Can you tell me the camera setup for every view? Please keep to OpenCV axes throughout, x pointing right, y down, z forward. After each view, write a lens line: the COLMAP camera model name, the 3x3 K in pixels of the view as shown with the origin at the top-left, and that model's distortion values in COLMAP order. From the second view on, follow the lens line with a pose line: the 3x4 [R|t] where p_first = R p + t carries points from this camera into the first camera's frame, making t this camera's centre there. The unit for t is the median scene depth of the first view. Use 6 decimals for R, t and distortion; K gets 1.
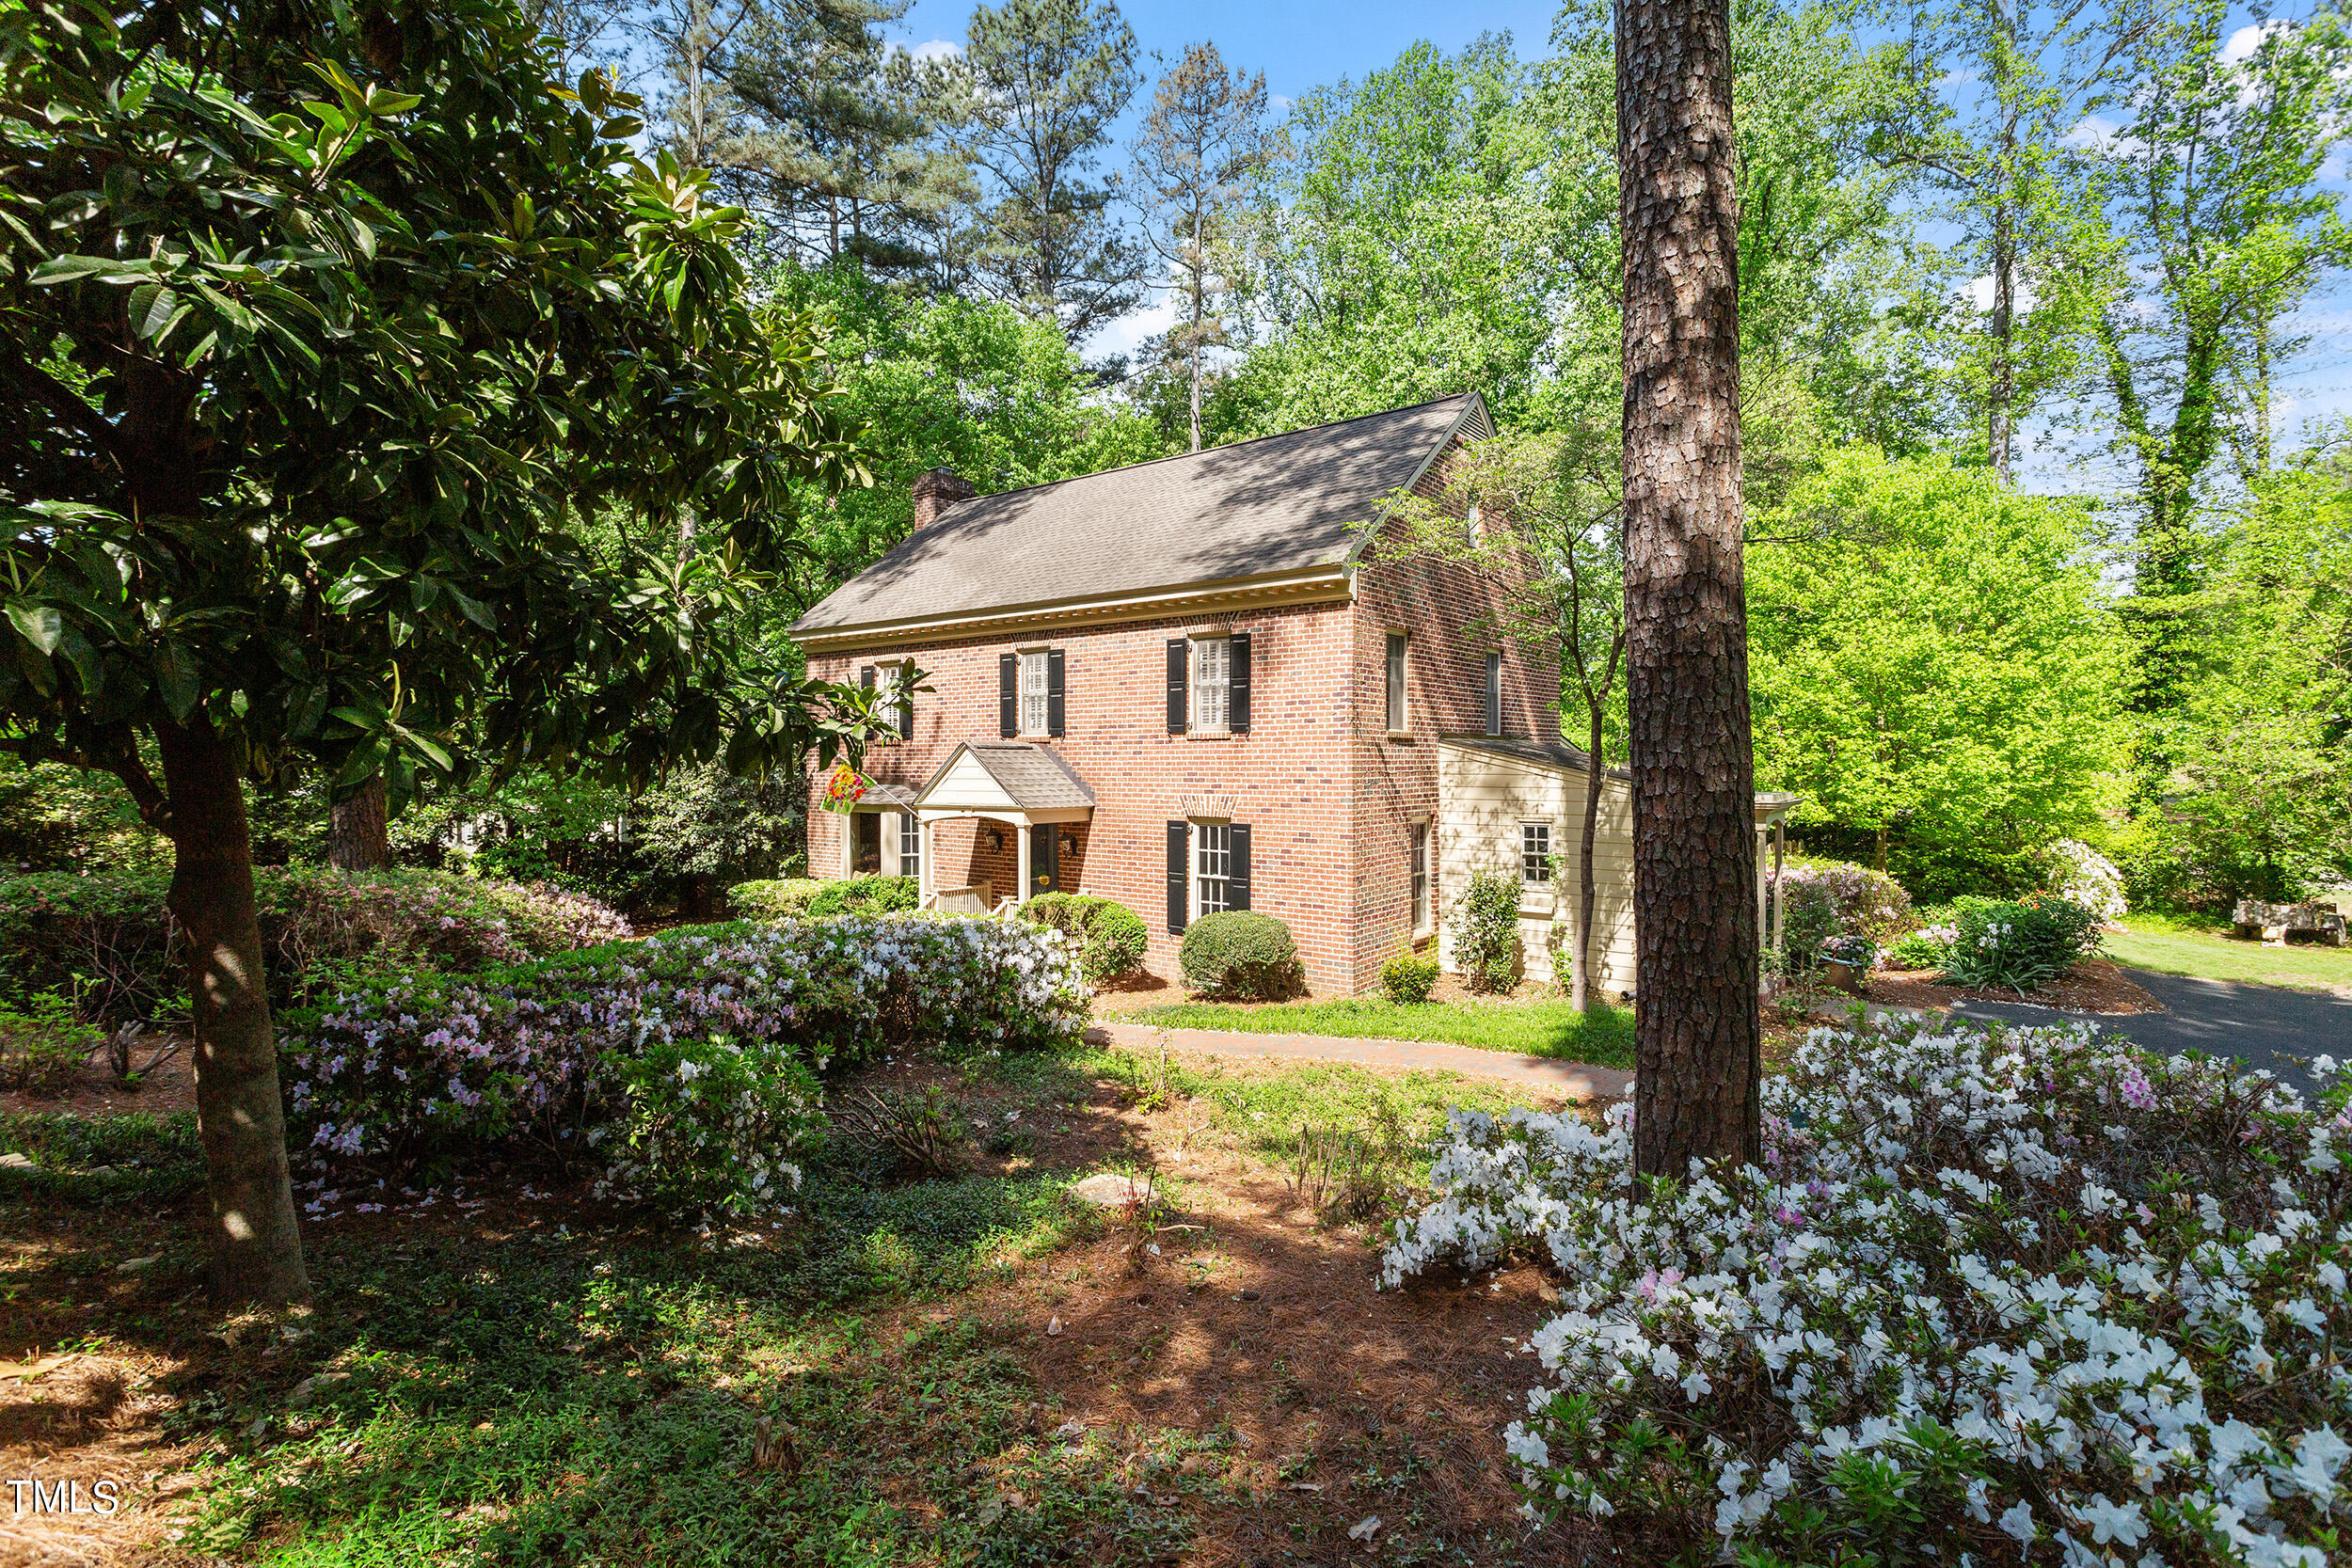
lens RADIAL K [[1102.0, 0, 1163.2], [0, 1102.0, 807.3], [0, 0, 1]] dist [-0.001655, 0.006473]
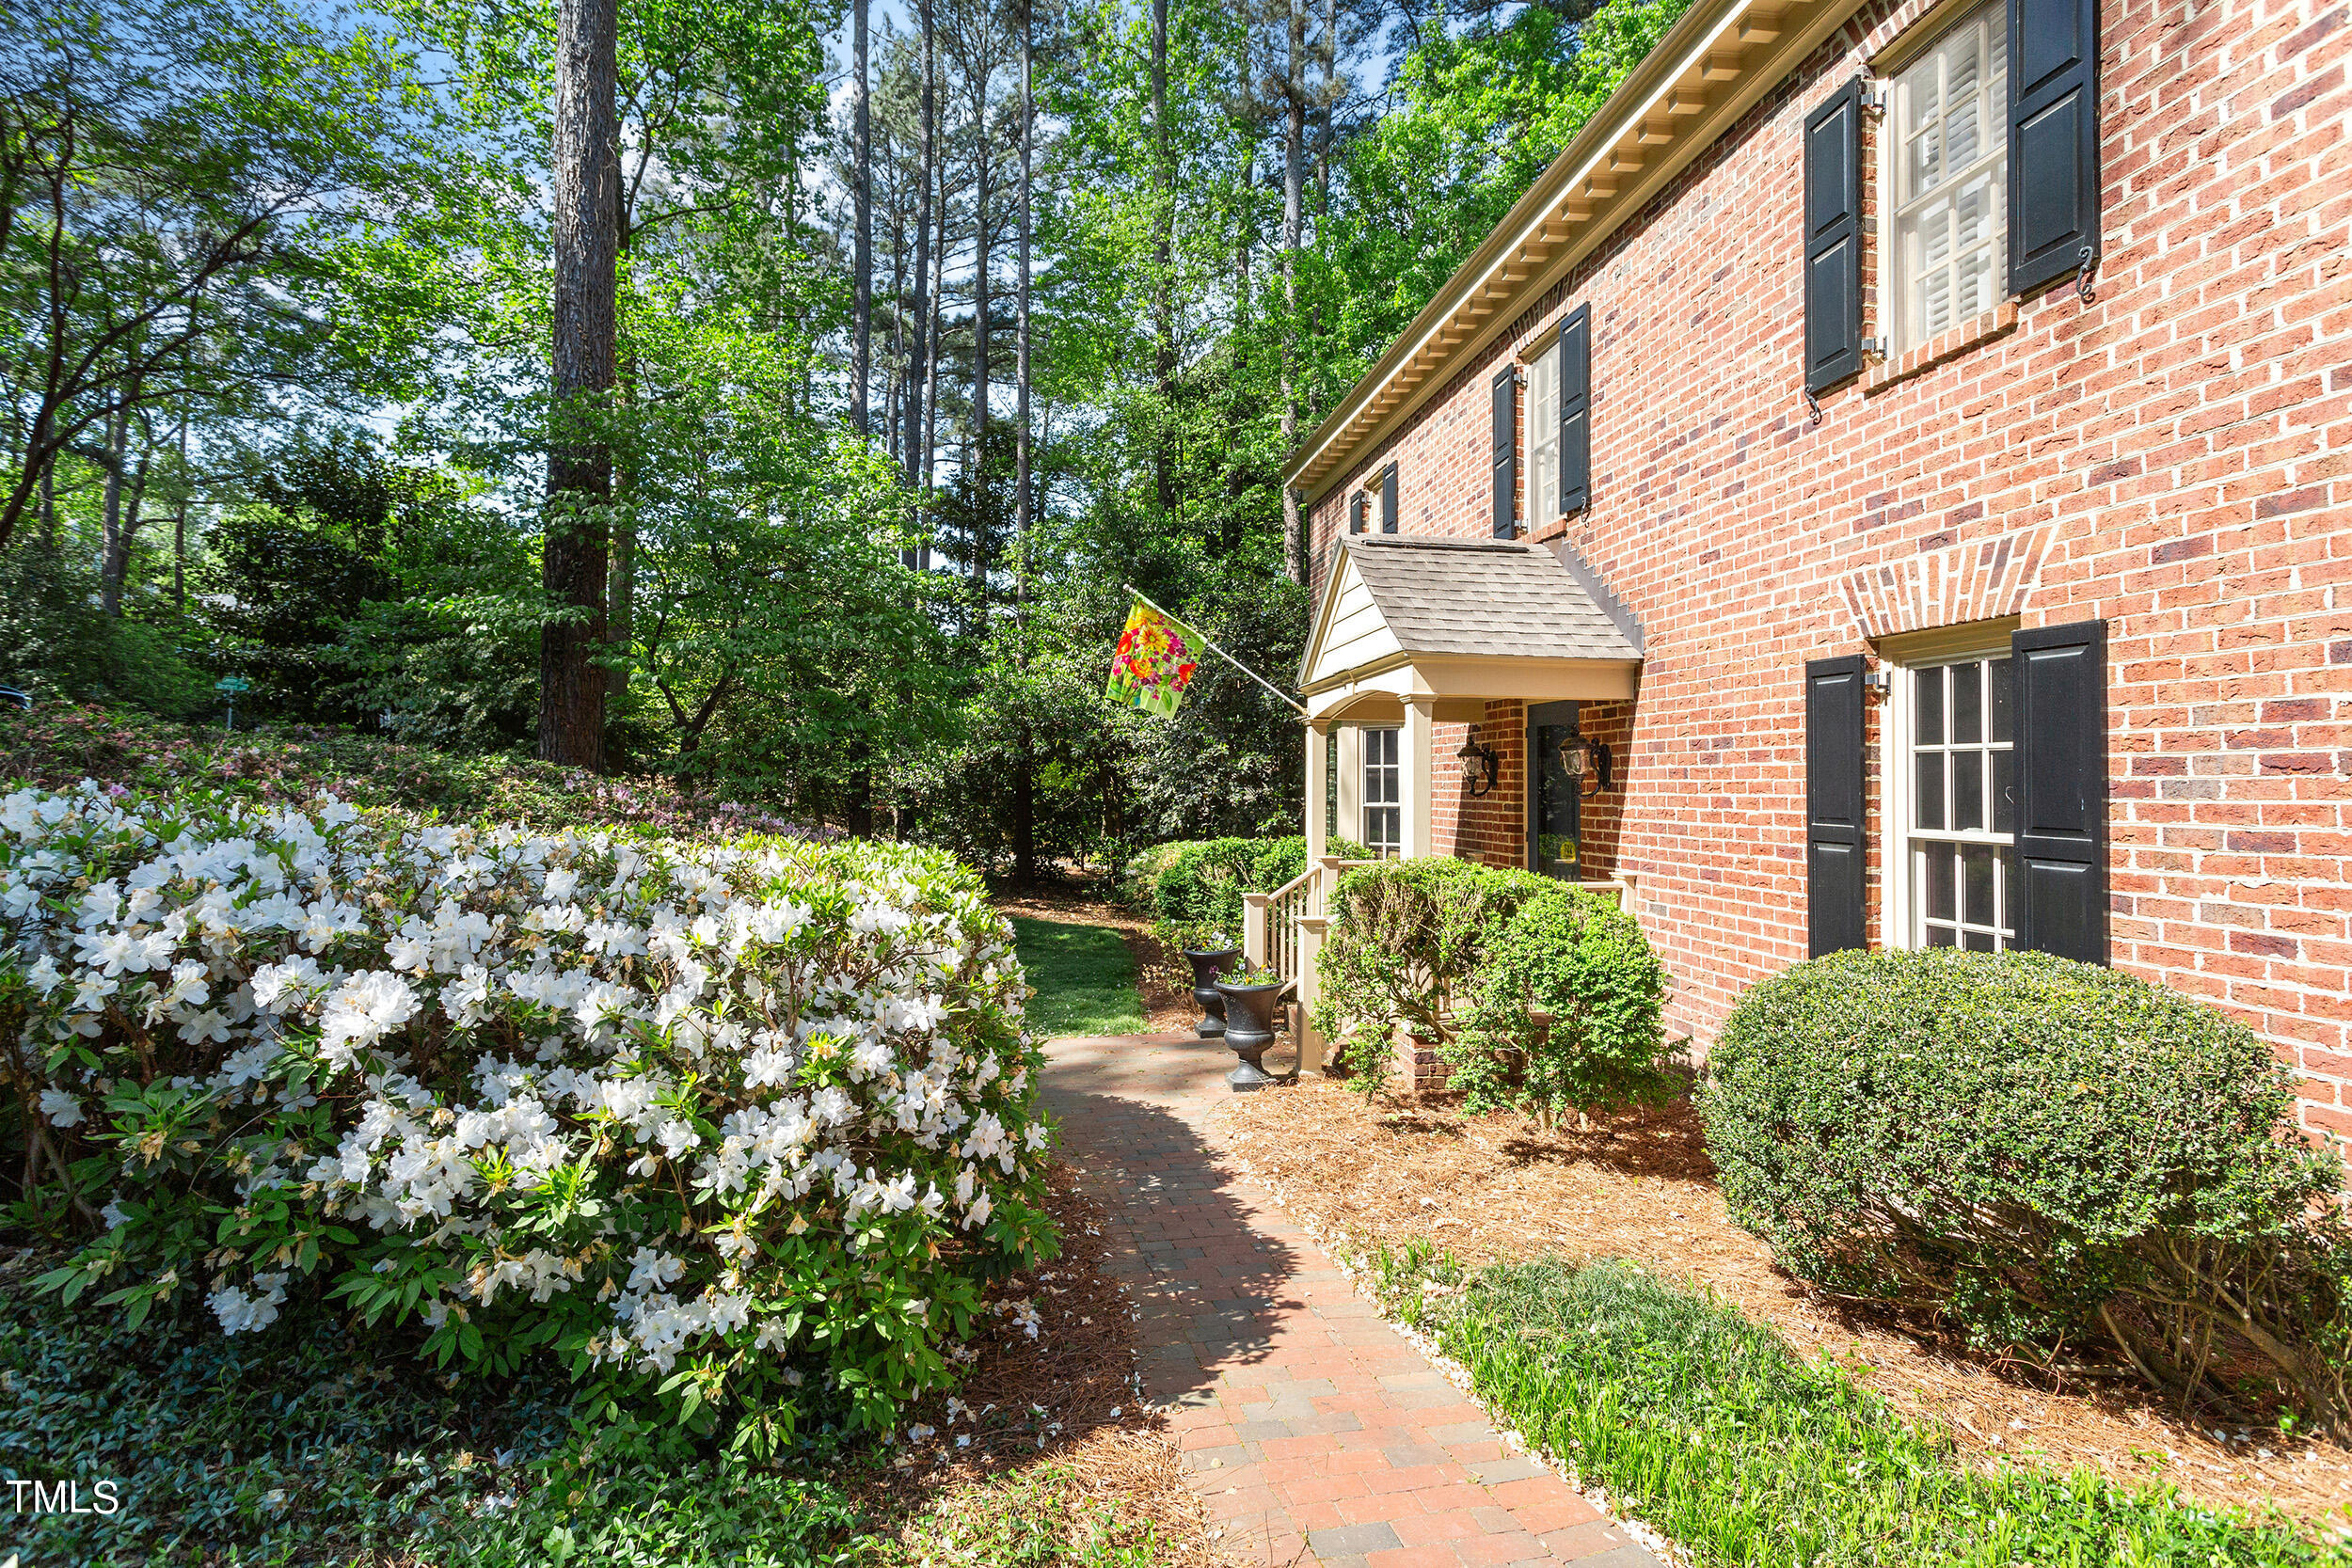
lens RADIAL K [[1117.1, 0, 1163.7], [0, 1117.1, 763.9], [0, 0, 1]] dist [-0.002027, 0.008720]
pose [[0.721168, -0.006421, -0.692731, 0.096576], [-0.035672, 0.998286, -0.046389, 0.064547], [0.691842, 0.058165, 0.719703, 0.633069]]
